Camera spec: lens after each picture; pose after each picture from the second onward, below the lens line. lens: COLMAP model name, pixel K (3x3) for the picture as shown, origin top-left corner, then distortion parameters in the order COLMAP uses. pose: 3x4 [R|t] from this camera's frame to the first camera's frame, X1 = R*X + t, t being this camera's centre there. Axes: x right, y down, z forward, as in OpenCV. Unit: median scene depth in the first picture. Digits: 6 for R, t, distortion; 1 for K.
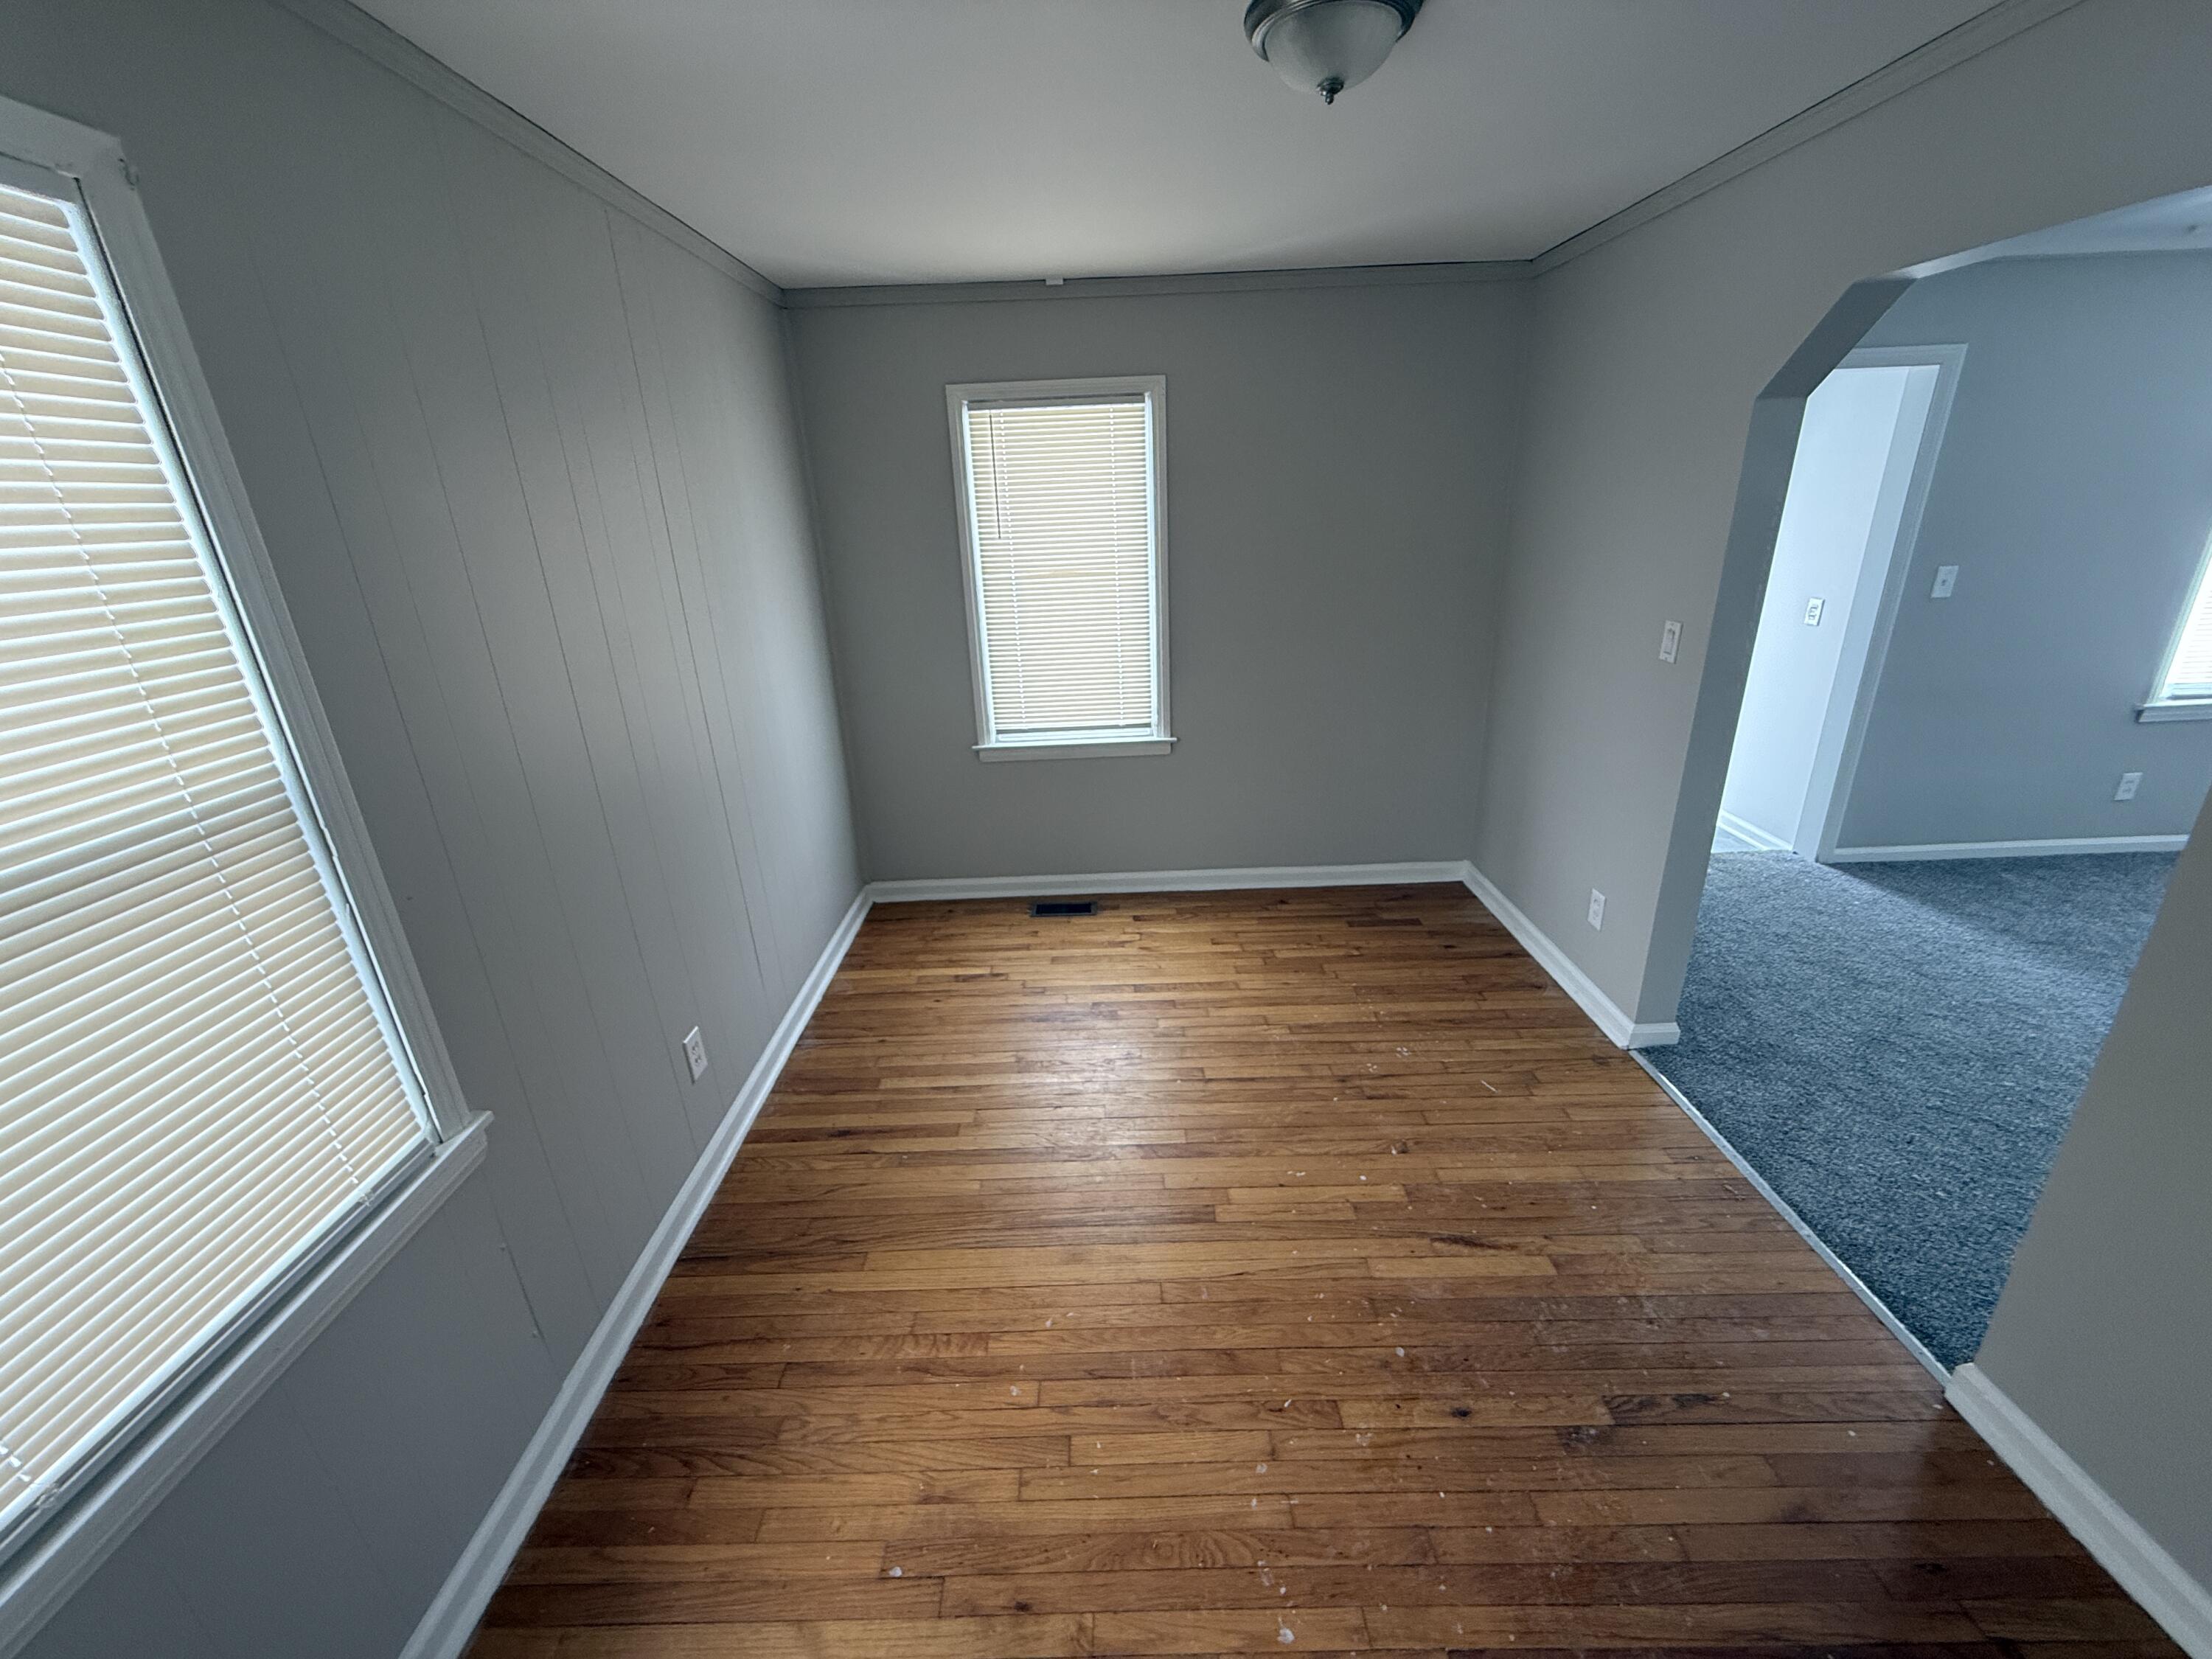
lens RADIAL K [[876.5, 0, 1099.4], [0, 876.5, 826.8], [0, 0, 1]] dist [-0.002280, -0.000195]
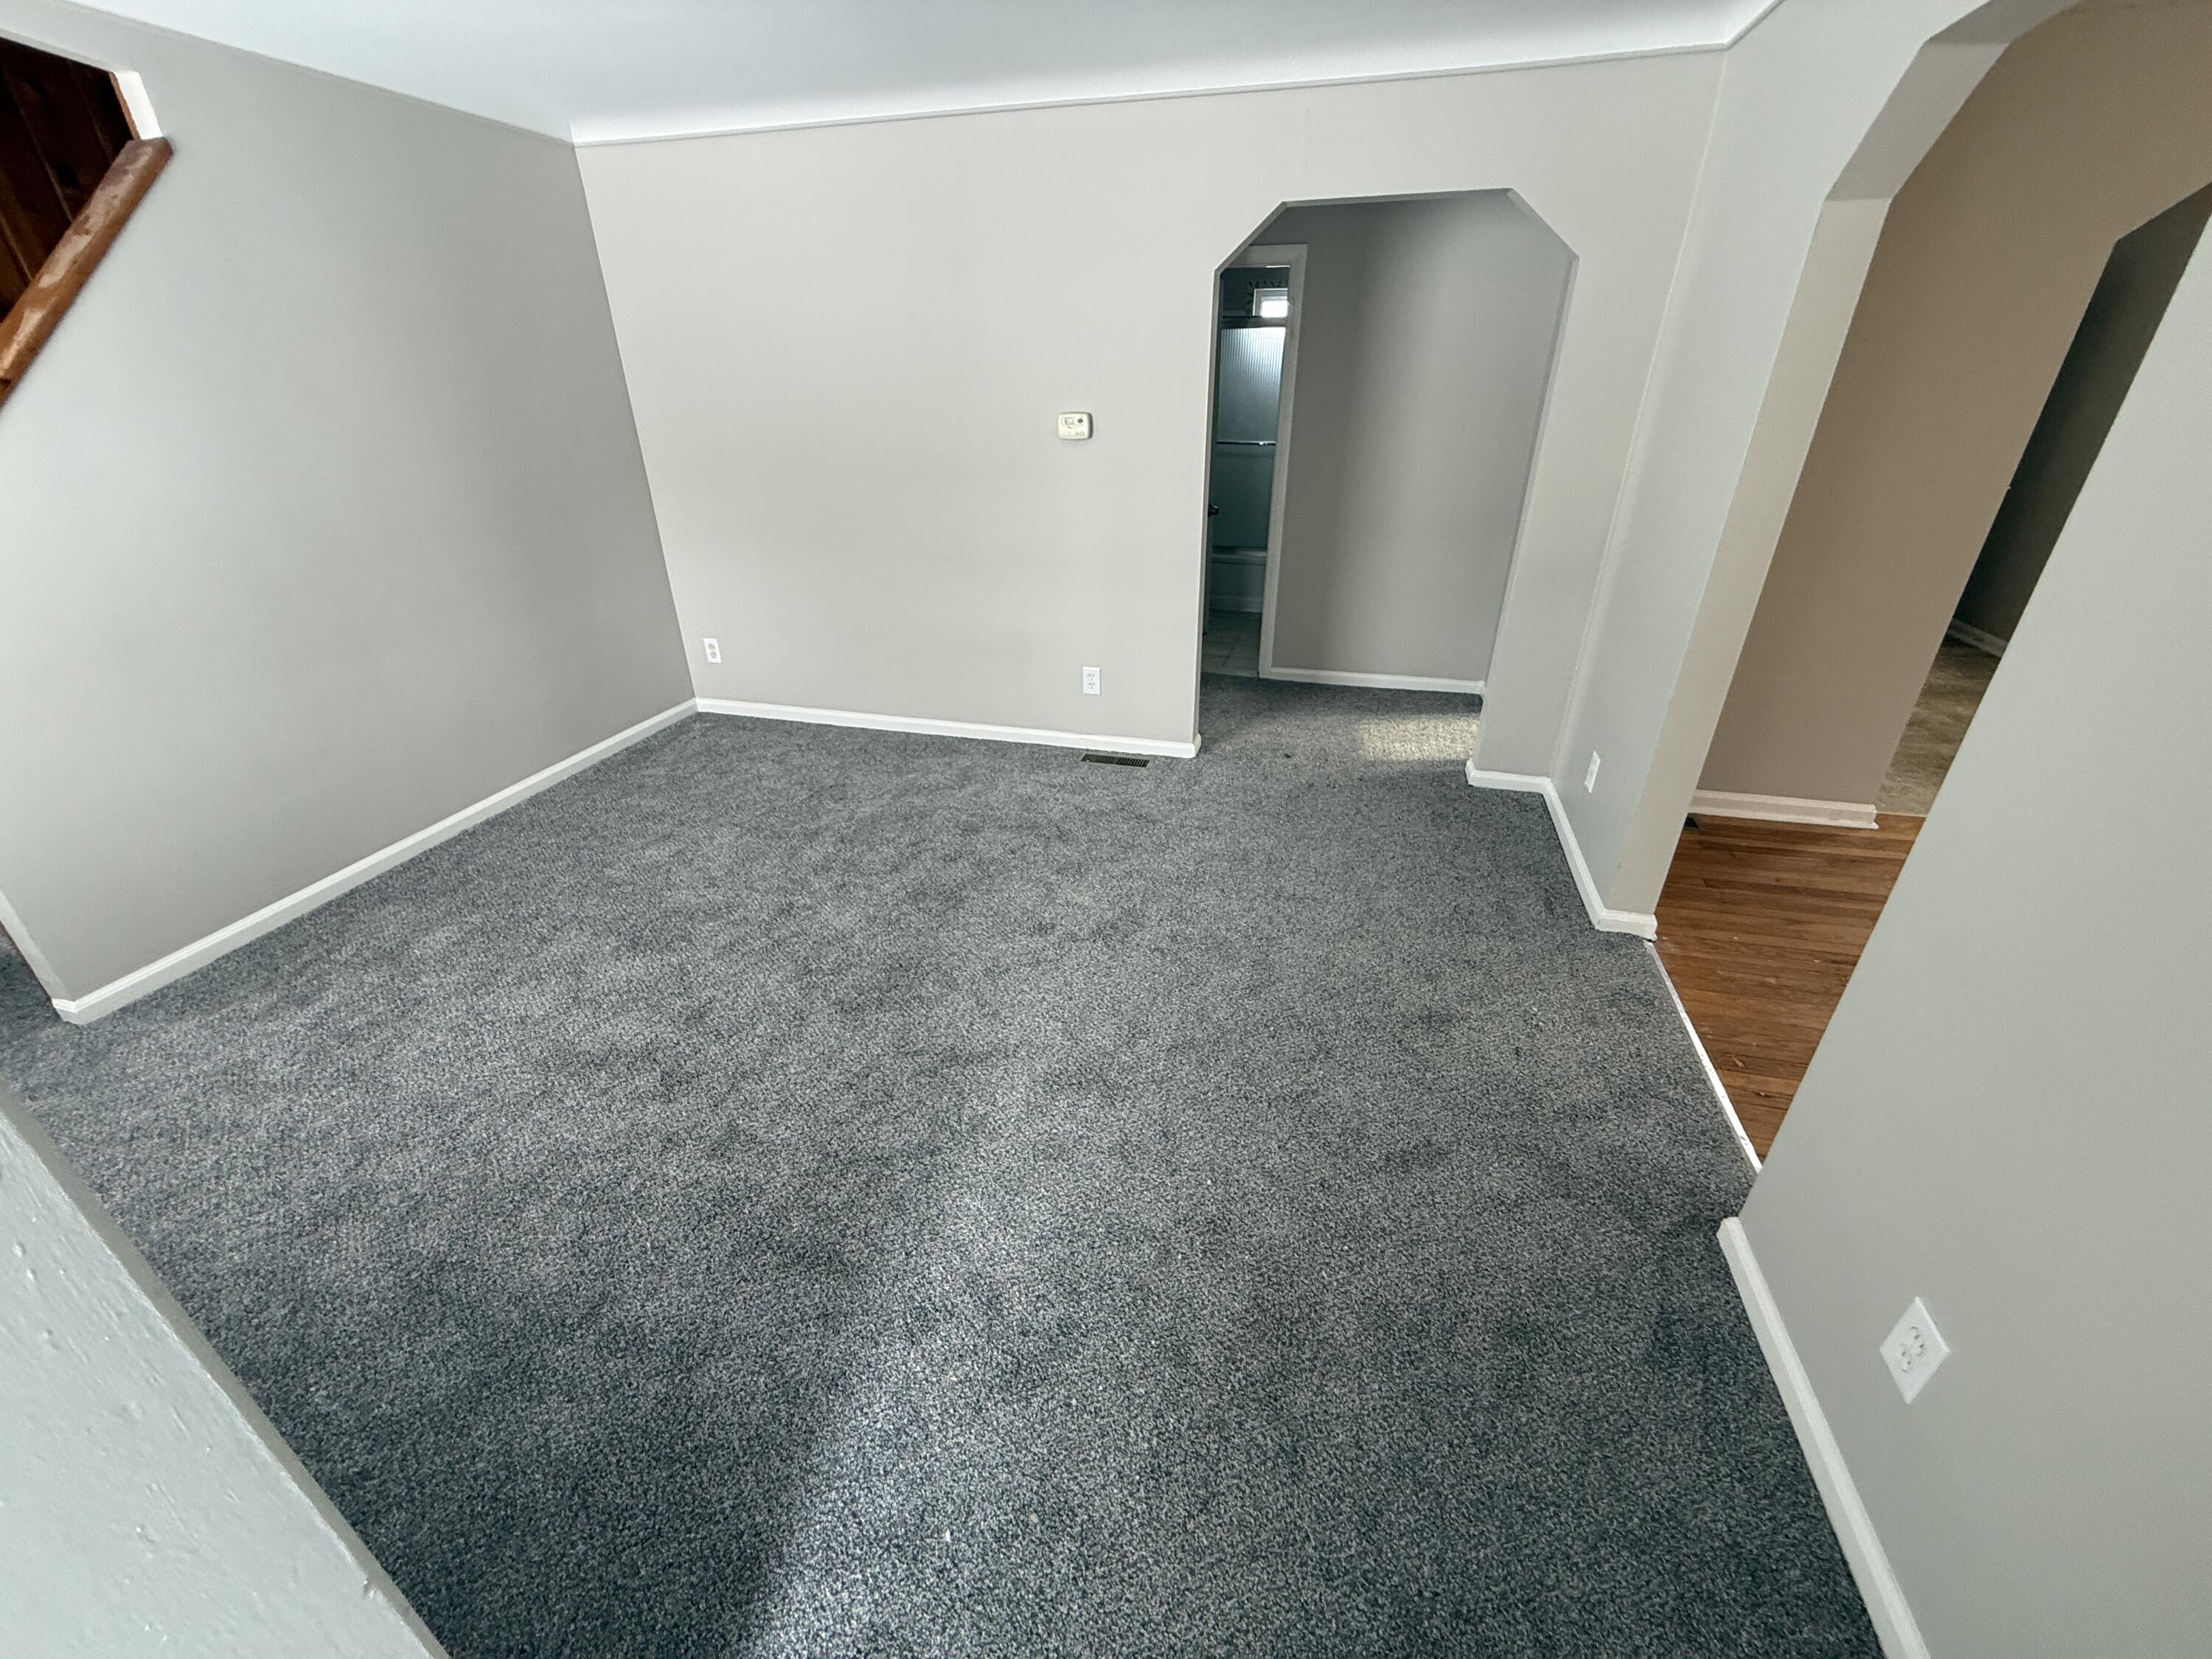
lens RADIAL K [[876.5, 0, 1099.4], [0, 876.5, 826.8], [0, 0, 1]] dist [-0.002280, -0.000195]
pose [[-0.962549, -0.076275, 0.260158, 0.980786], [0.139910, 0.682194, 0.717661, -0.485049], [-0.232218, 0.727182, -0.645973, 1.343872]]
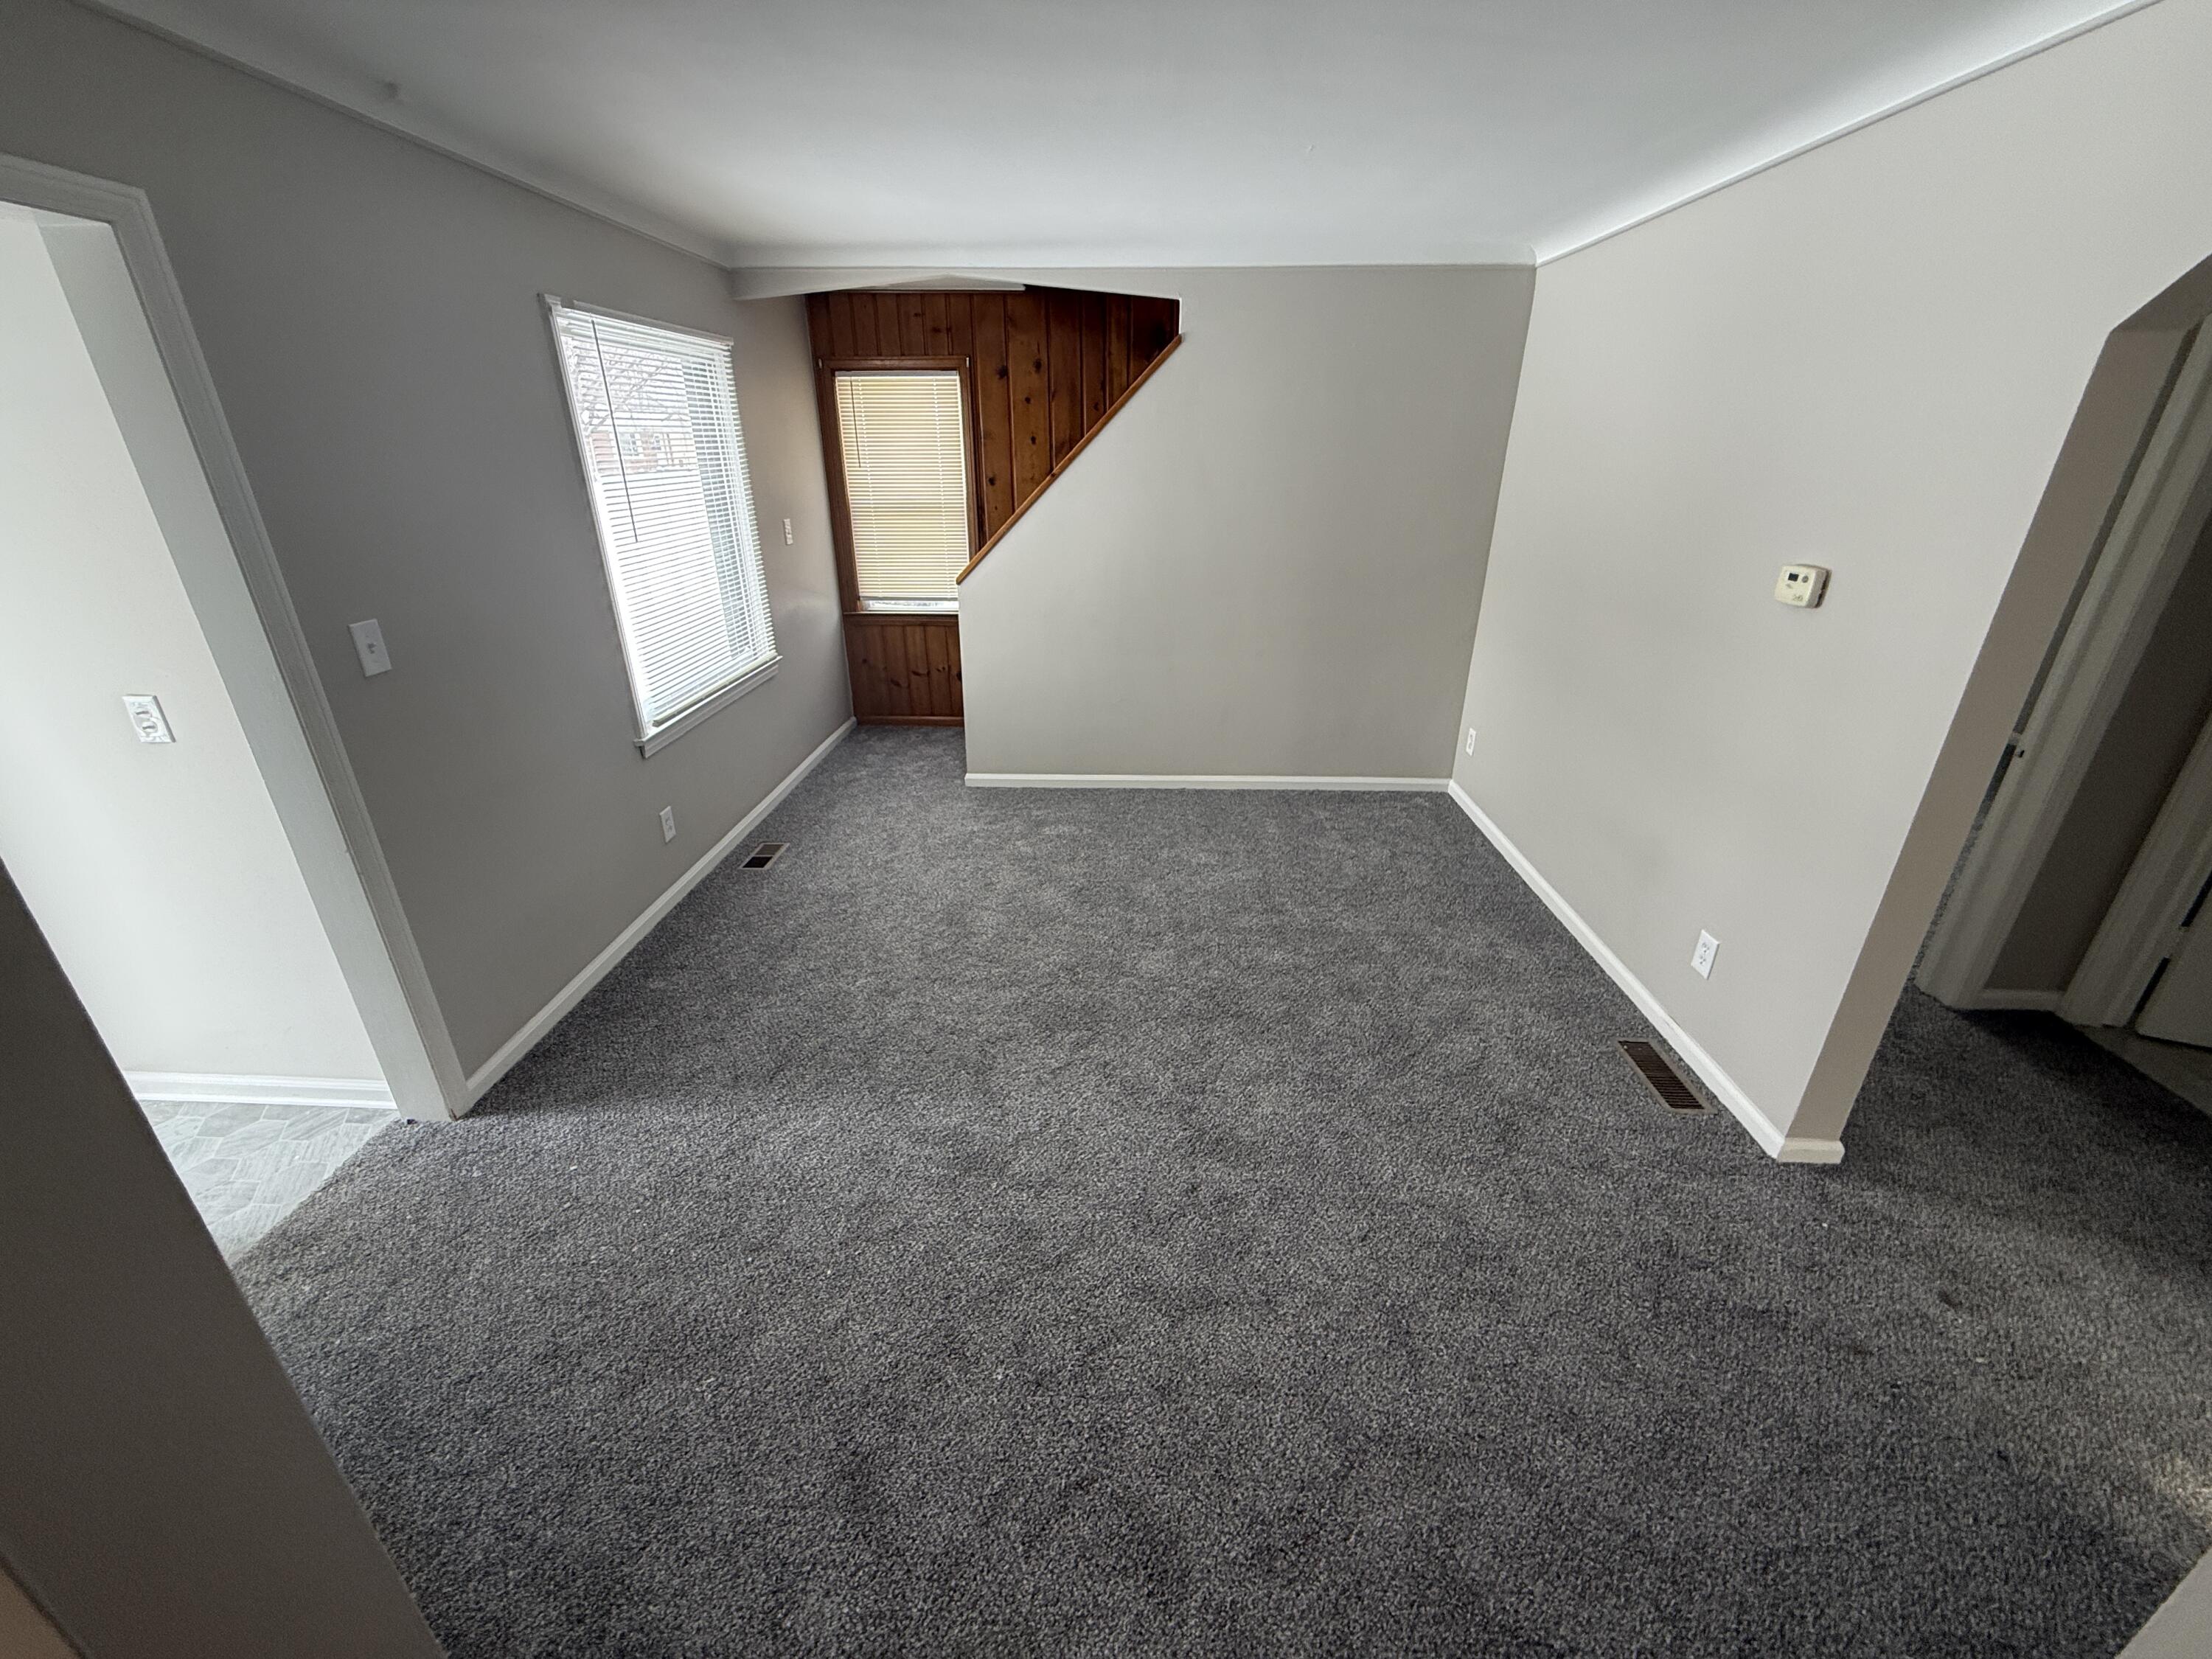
lens RADIAL K [[876.5, 0, 1099.4], [0, 876.5, 826.8], [0, 0, 1]] dist [-0.002280, -0.000195]
pose [[0.039516, -0.359664, 0.932245, 0.527145], [0.344042, 0.880825, 0.325242, -0.260508], [-0.938122, 0.307879, 0.158546, 0.646233]]
